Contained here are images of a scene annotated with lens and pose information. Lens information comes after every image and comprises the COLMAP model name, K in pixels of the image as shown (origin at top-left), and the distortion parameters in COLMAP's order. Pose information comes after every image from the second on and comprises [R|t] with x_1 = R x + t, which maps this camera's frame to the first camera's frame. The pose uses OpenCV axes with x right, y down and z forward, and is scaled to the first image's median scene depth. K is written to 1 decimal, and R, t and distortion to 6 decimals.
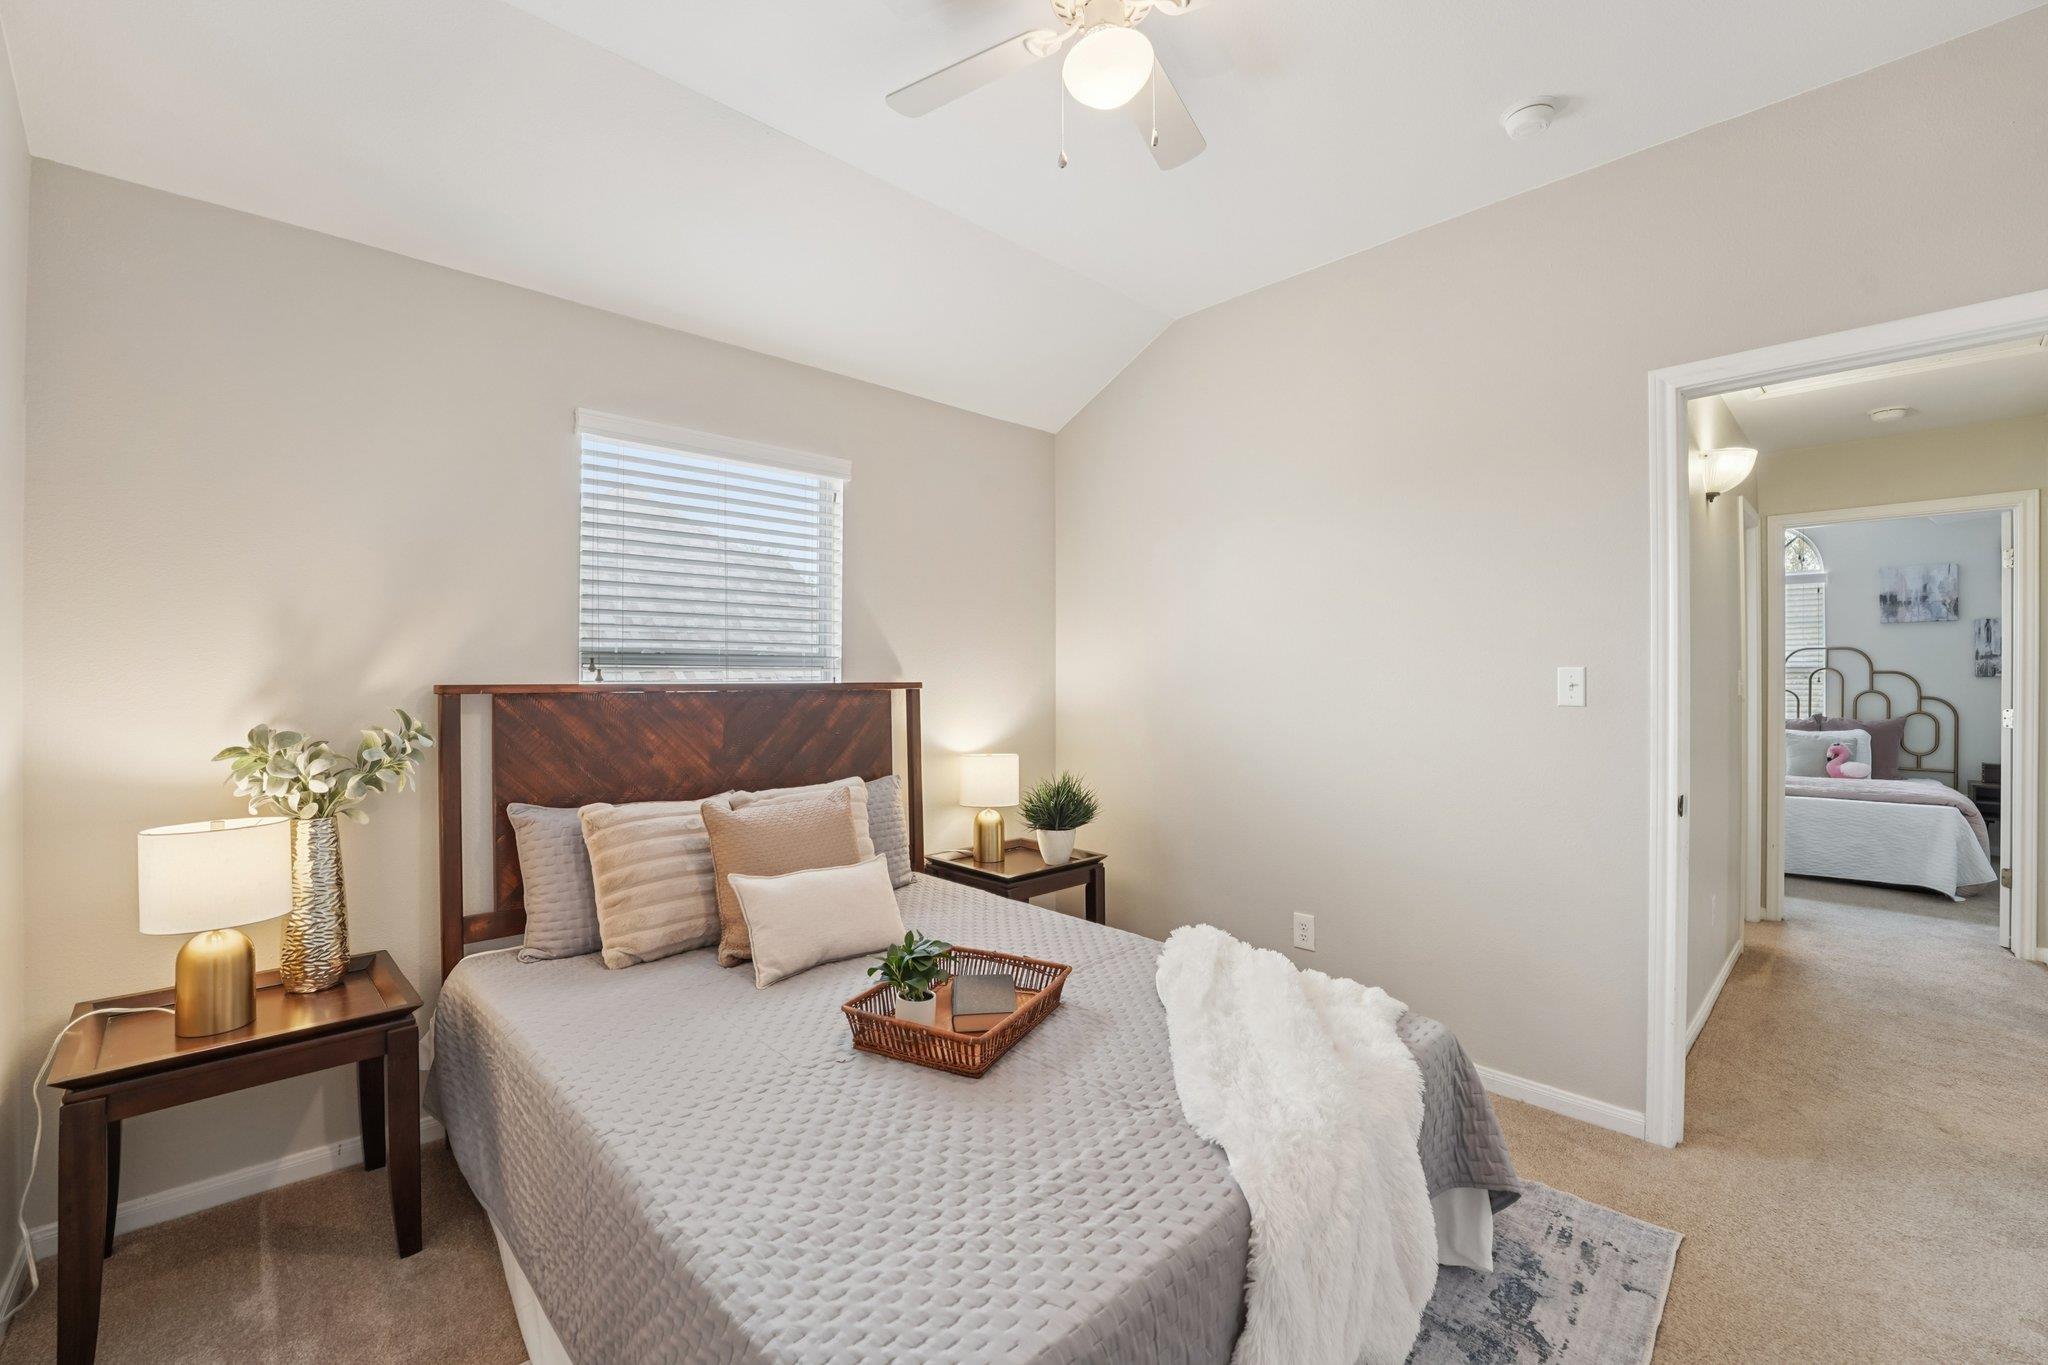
lens RADIAL K [[849.6, 0, 1012.2], [0, 849.6, 688.3], [0, 0, 1]] dist [-0.003614, -0.000487]
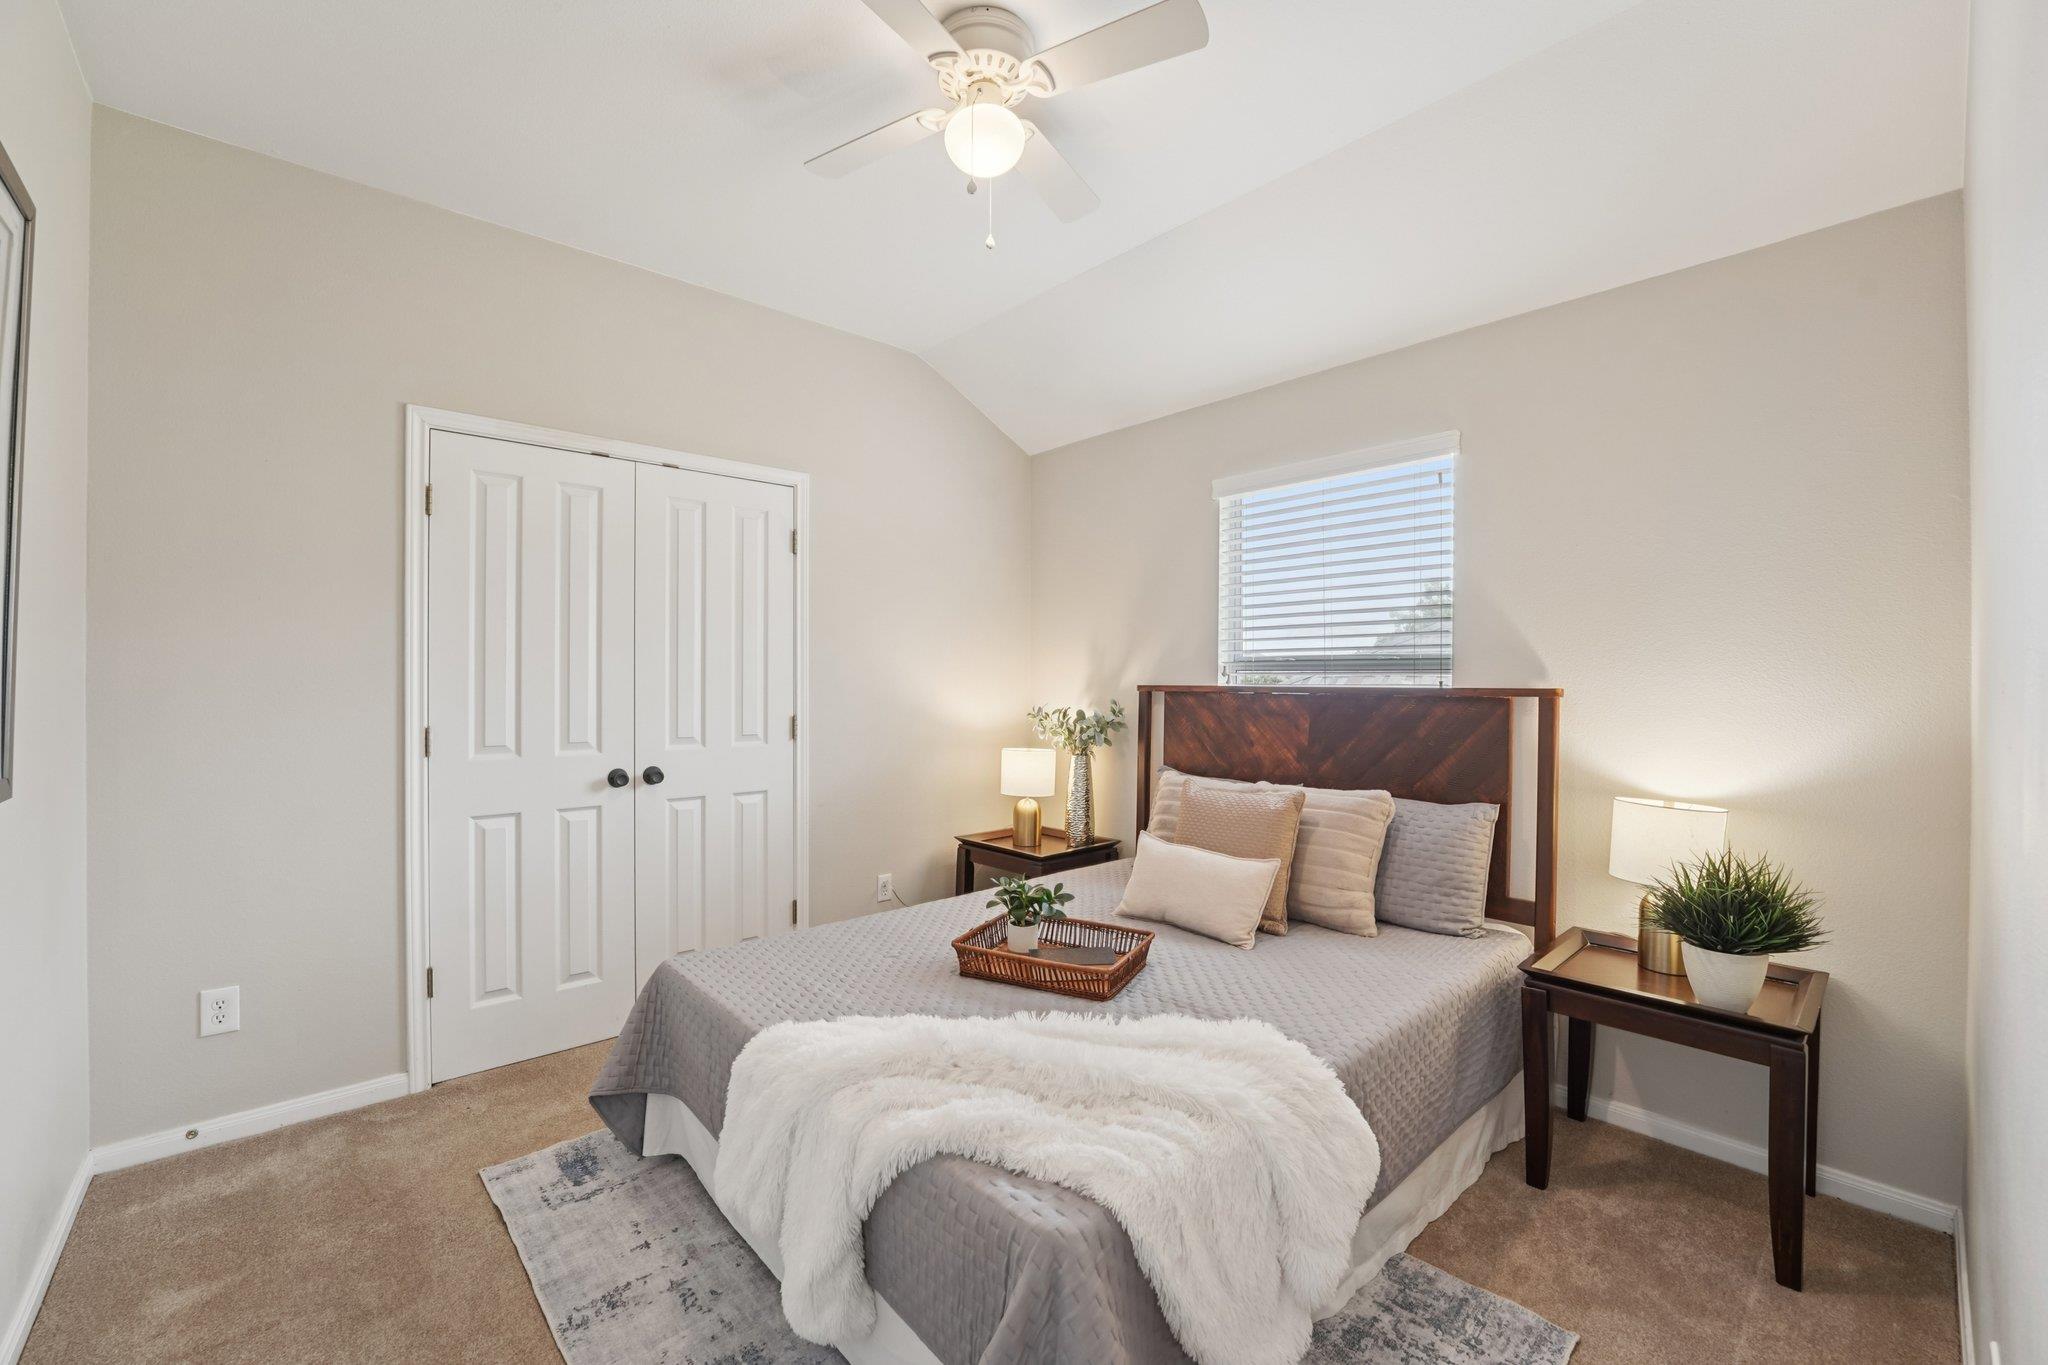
lens RADIAL K [[849.6, 0, 1011.0], [0, 849.6, 675.9], [0, 0, 1]] dist [-0.003614, -0.000487]
pose [[-0.022435, 0.008936, -0.999708, 0.721092], [-0.003232, 0.999954, 0.009011, -0.027206], [0.999743, 0.003433, -0.022405, 0.602394]]
